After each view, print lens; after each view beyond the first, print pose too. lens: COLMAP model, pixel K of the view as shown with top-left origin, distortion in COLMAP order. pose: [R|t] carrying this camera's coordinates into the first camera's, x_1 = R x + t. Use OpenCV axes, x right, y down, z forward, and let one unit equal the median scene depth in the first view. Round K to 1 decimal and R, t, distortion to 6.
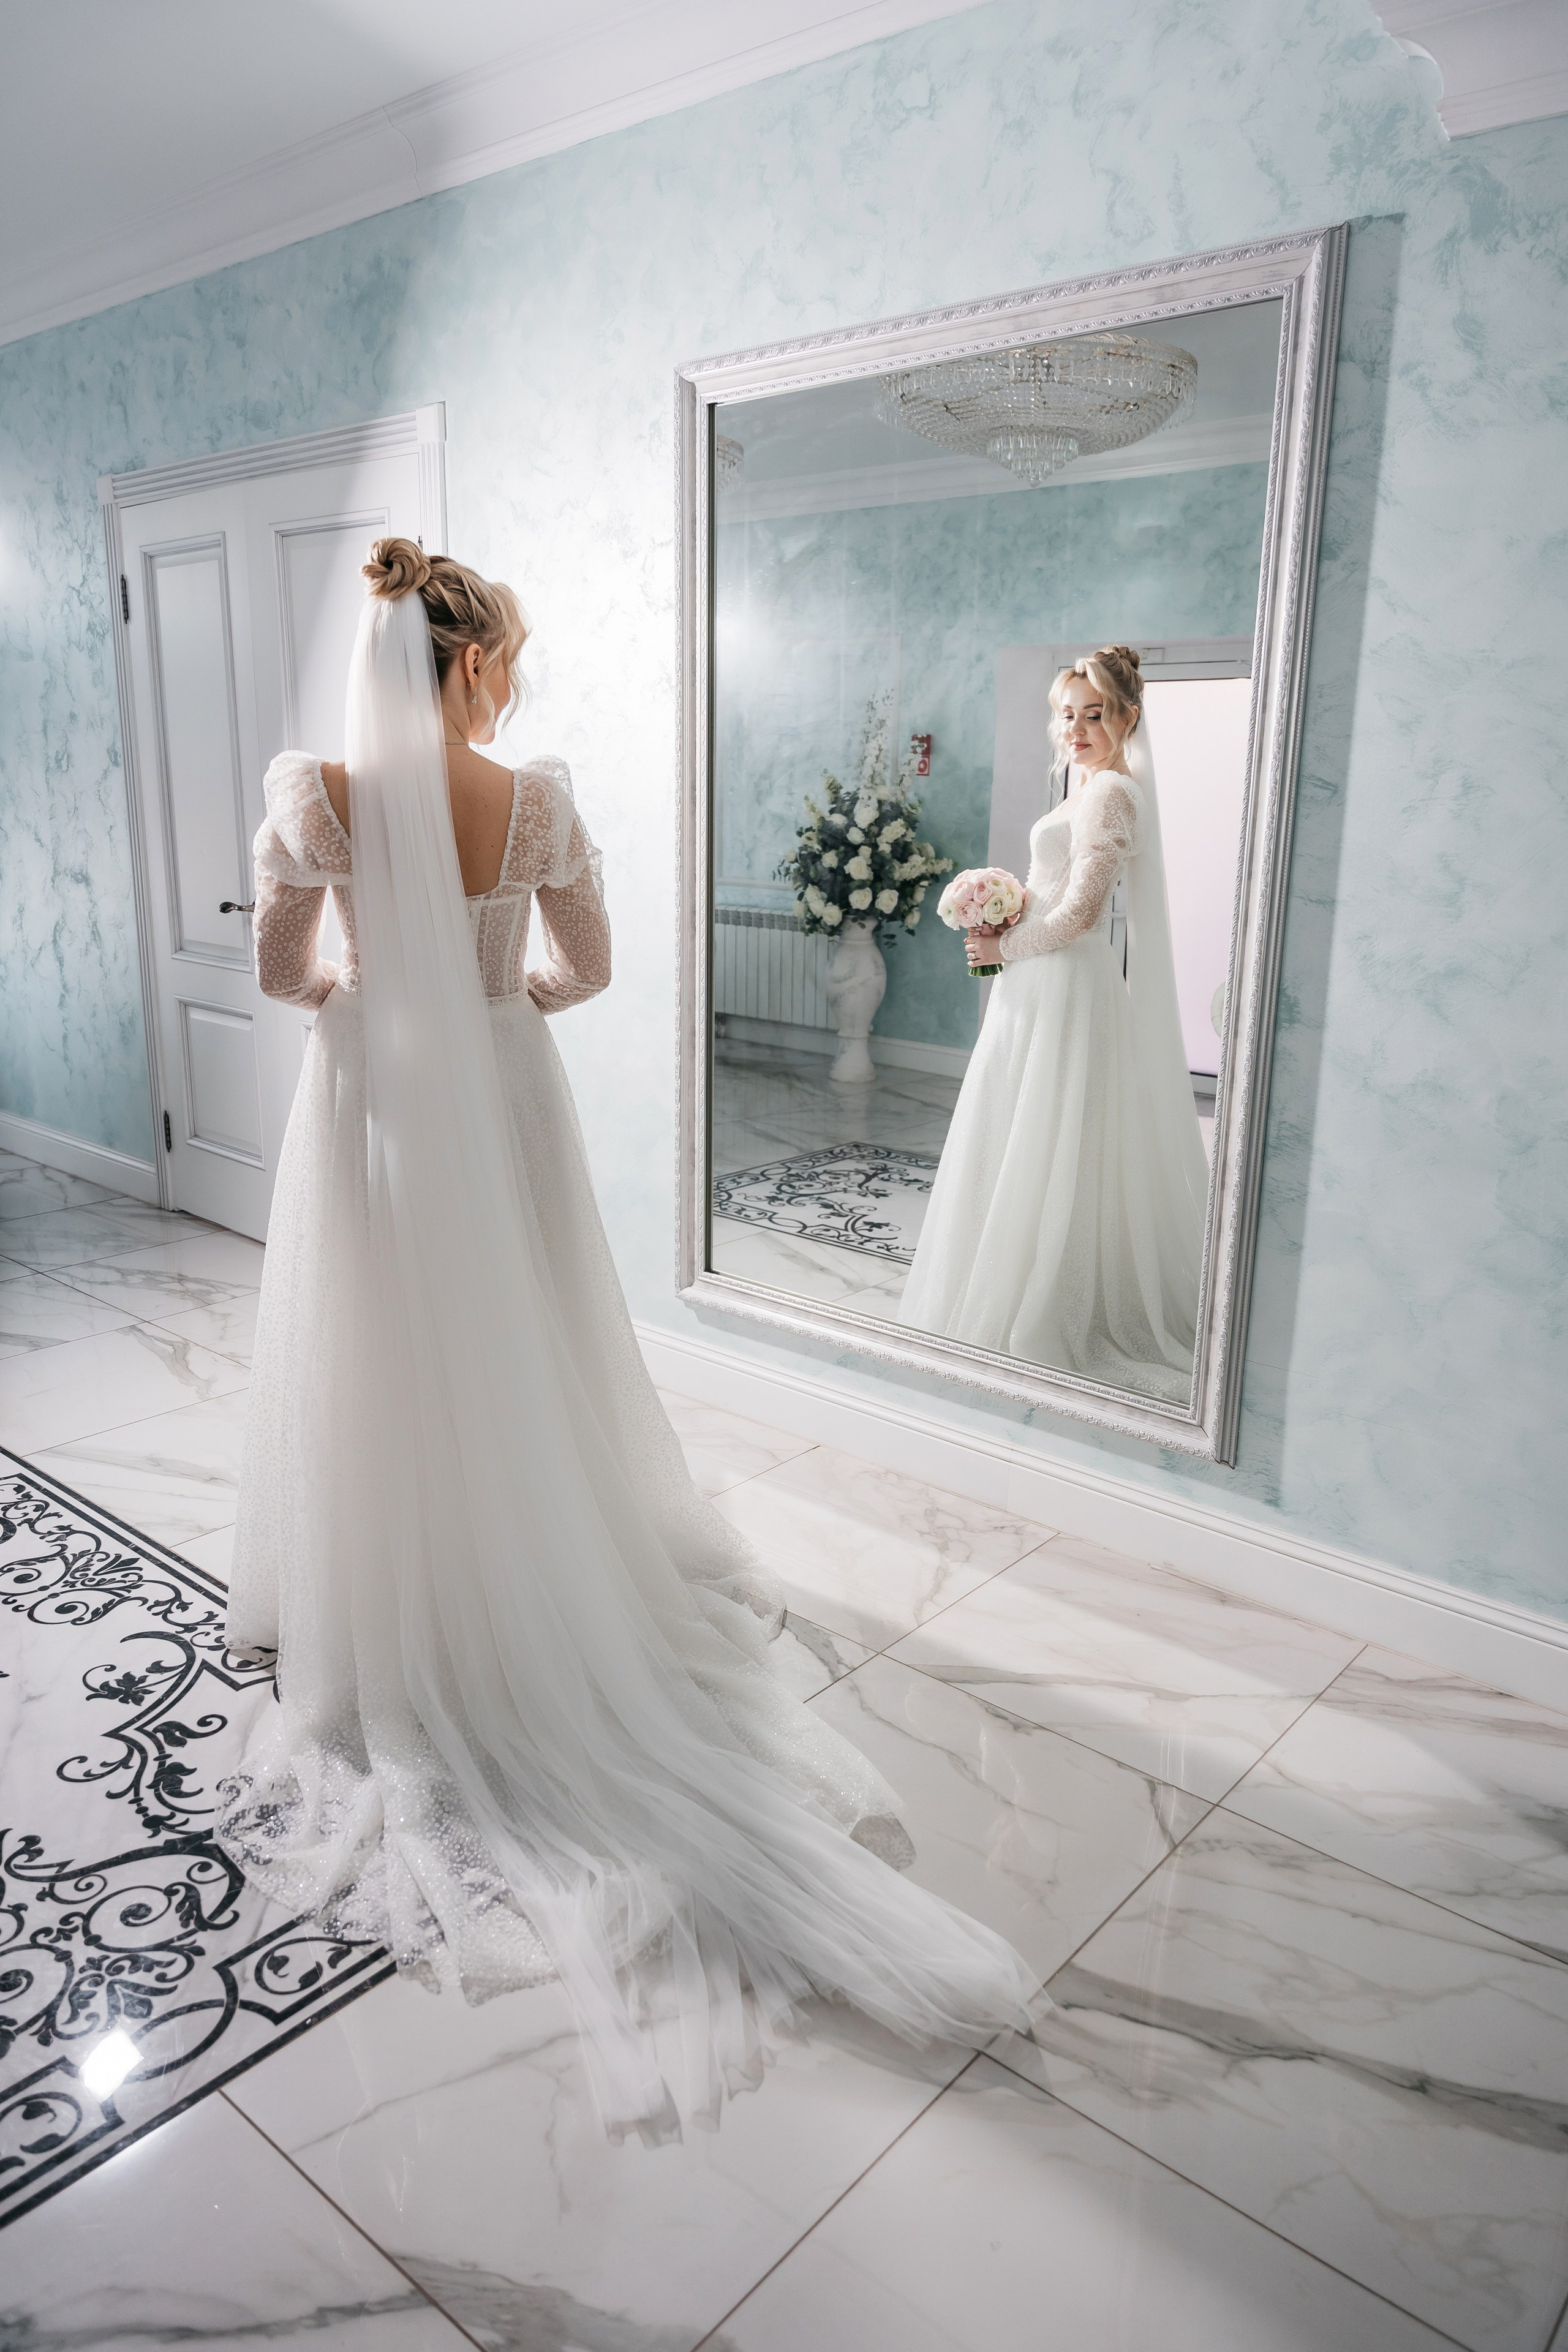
lens RADIAL K [[1591.4, 0, 784.0], [0, 1591.4, 1176.0], [0, 0, 1]] dist [-0.003704, 0.001015]
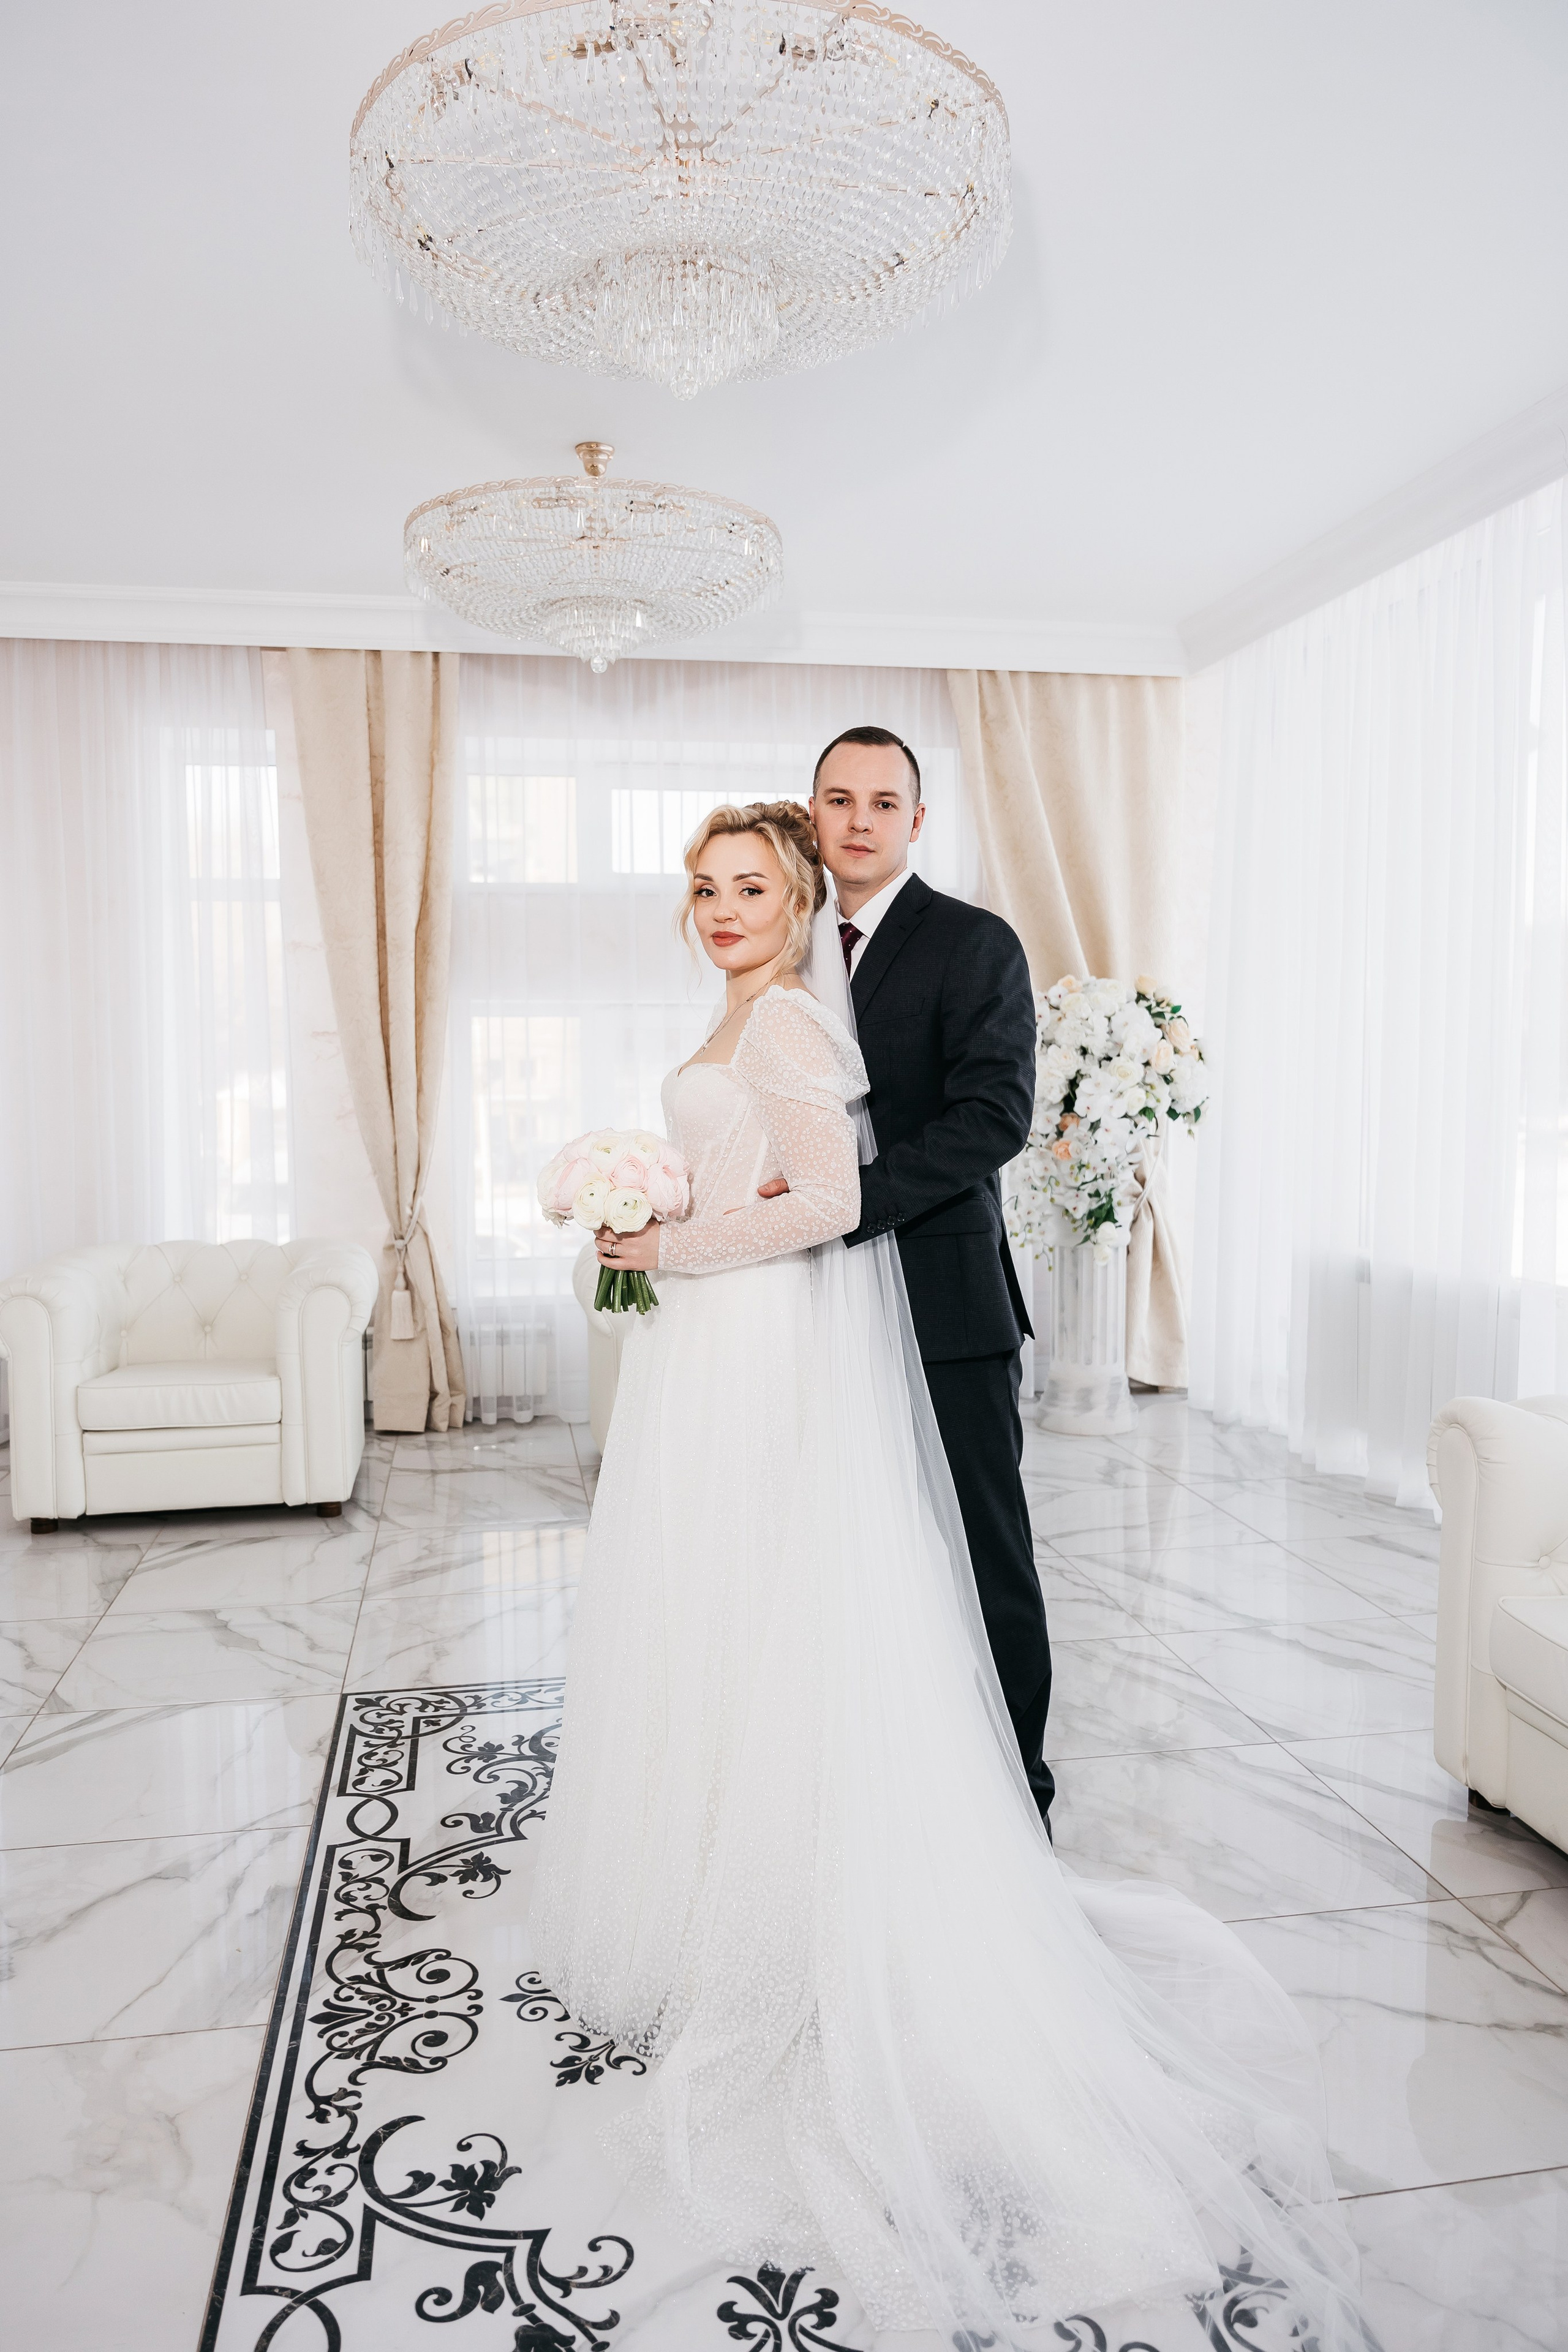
lens RADIAL K [[1658.4, 0, 784.0], [0, 1658.4, 1176.0], [0, 0, 1]] dist [0.008445, -0.031655]
pose [[-0.775229, -0.063082, 0.628522, -1.119961], [0.145336, 0.950495, 0.274657, -0.349570], [-0.614734, 0.304269, -0.727683, 1.394382]]
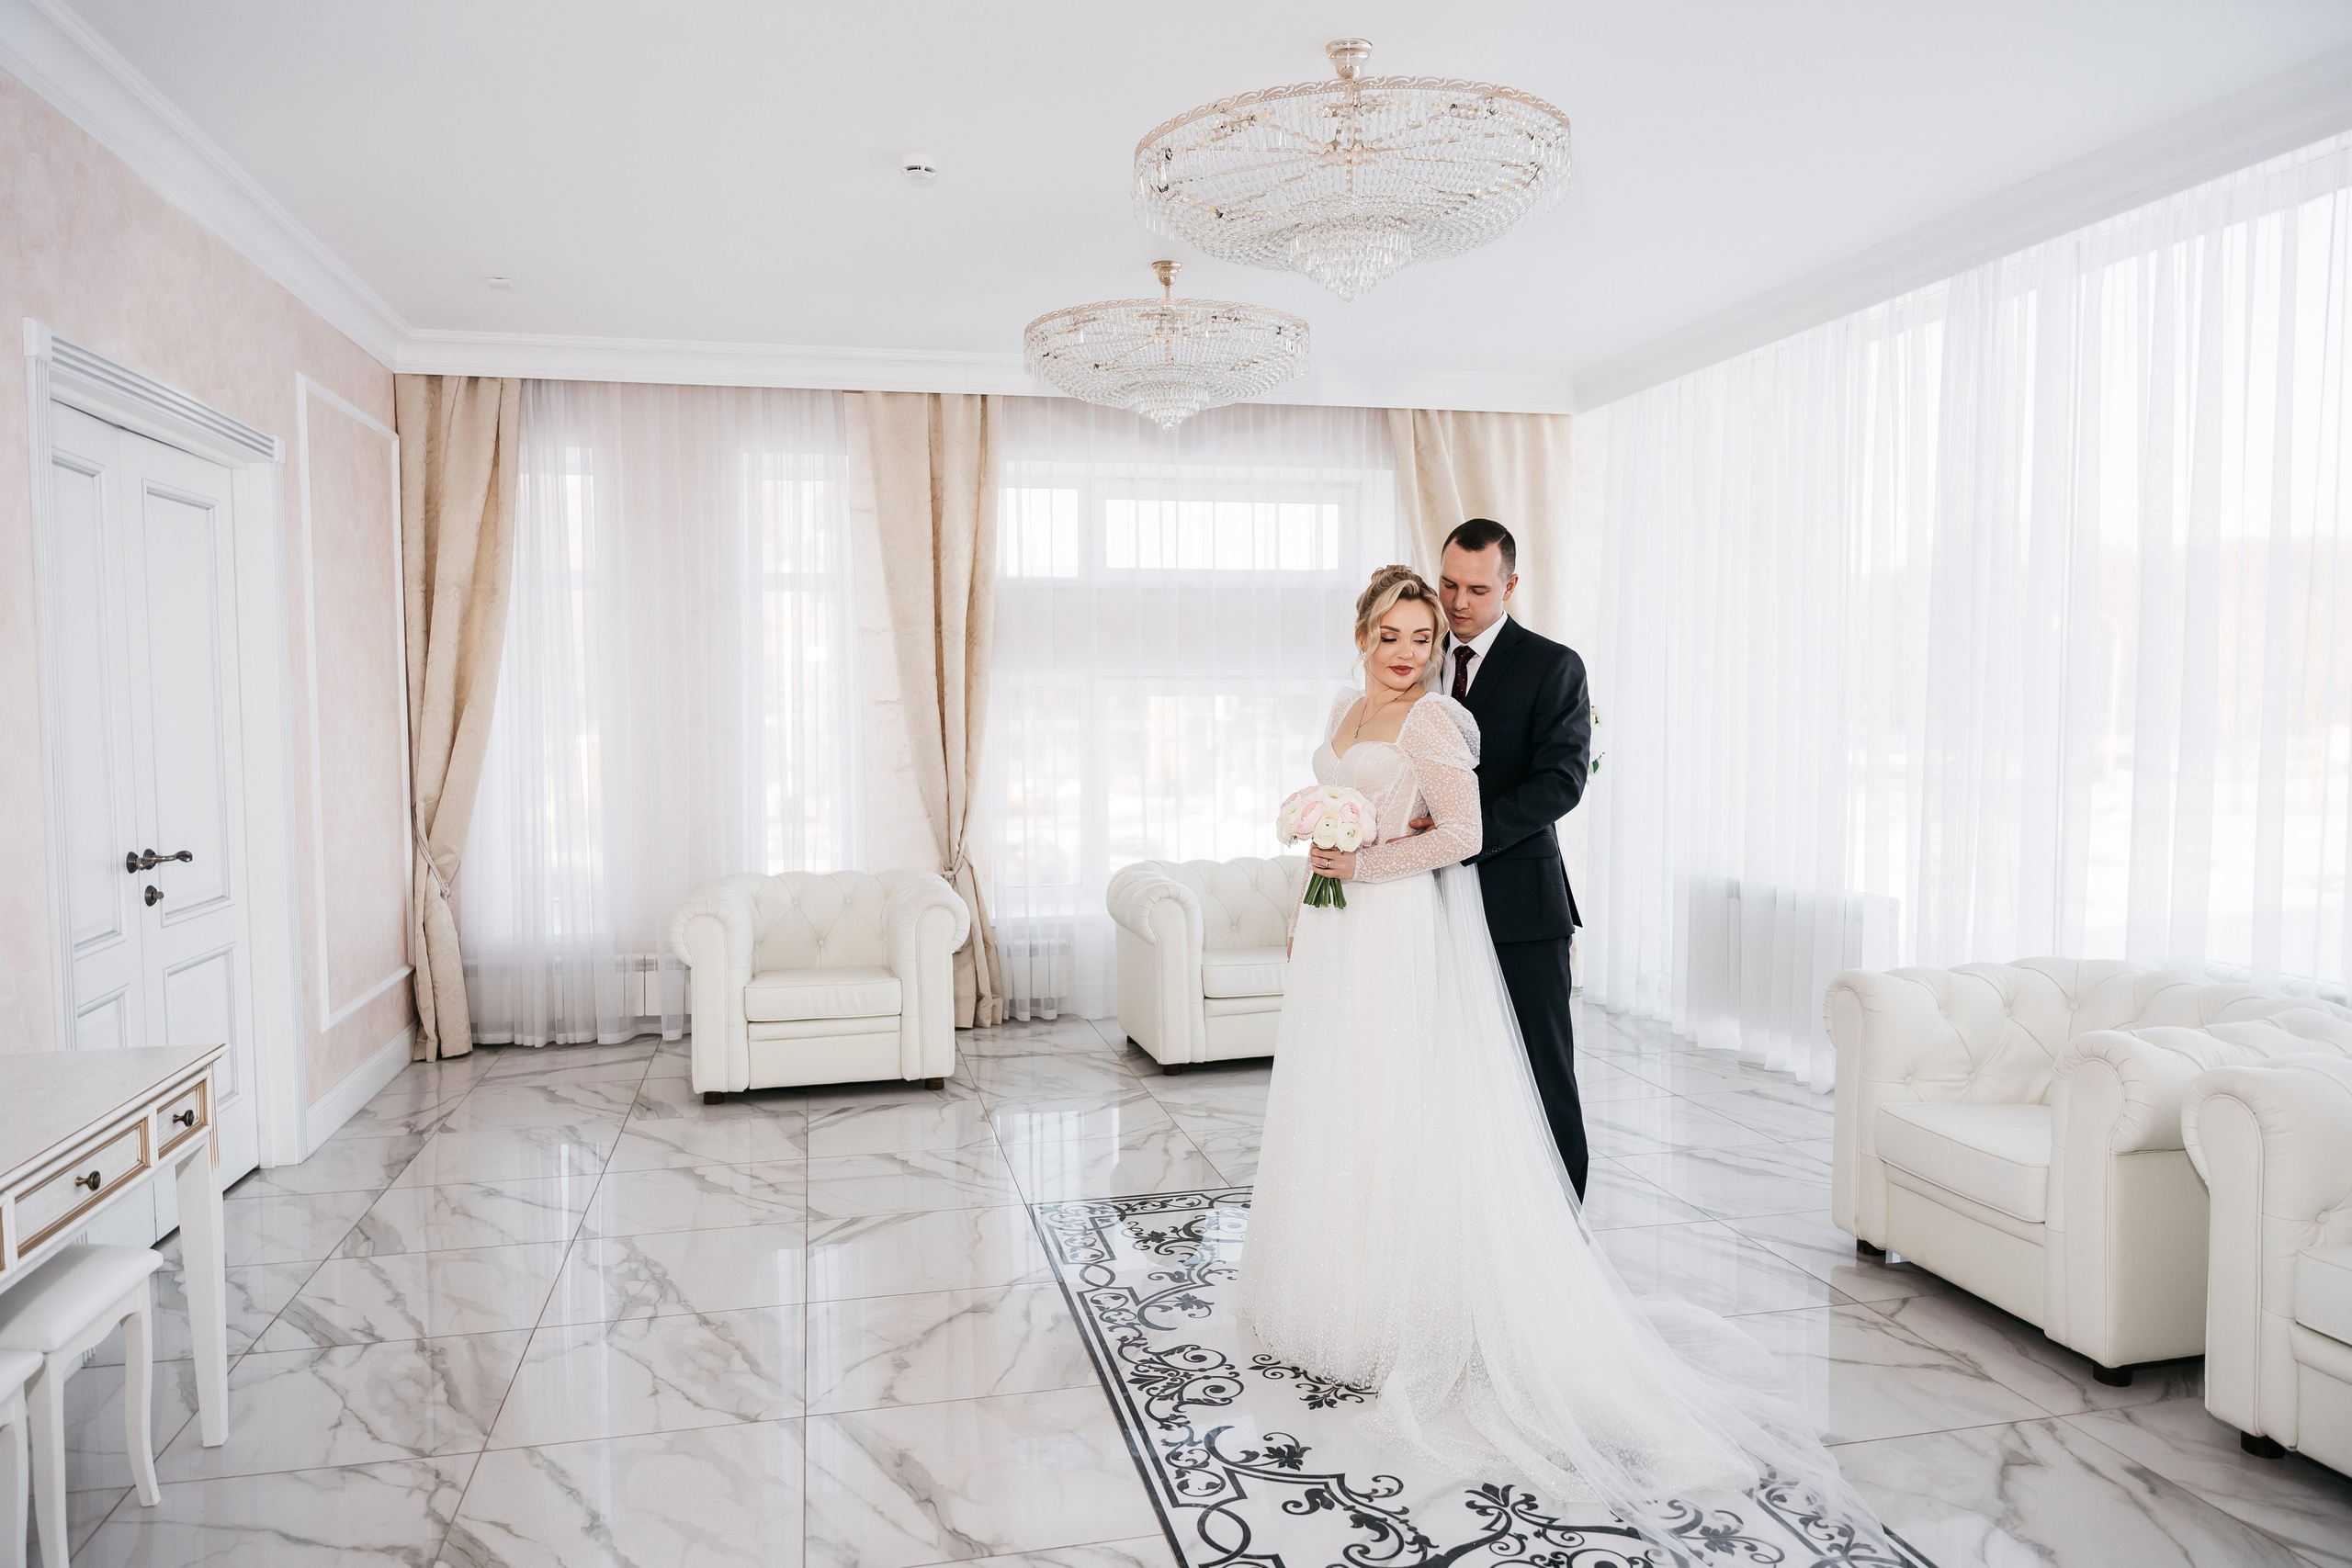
lens RADIAL K [[1591.2, 0, 1176.0], [0, 1591.2, 784.0], [0, 0, 1]] dist [-0.003704, 0.001015]
pose [[-0.806063, -0.047785, 0.589897, -1.156404], [0.136407, 0.954899, 0.263744, -0.498596], [-0.575895, 0.293060, -0.763191, 1.833718]]
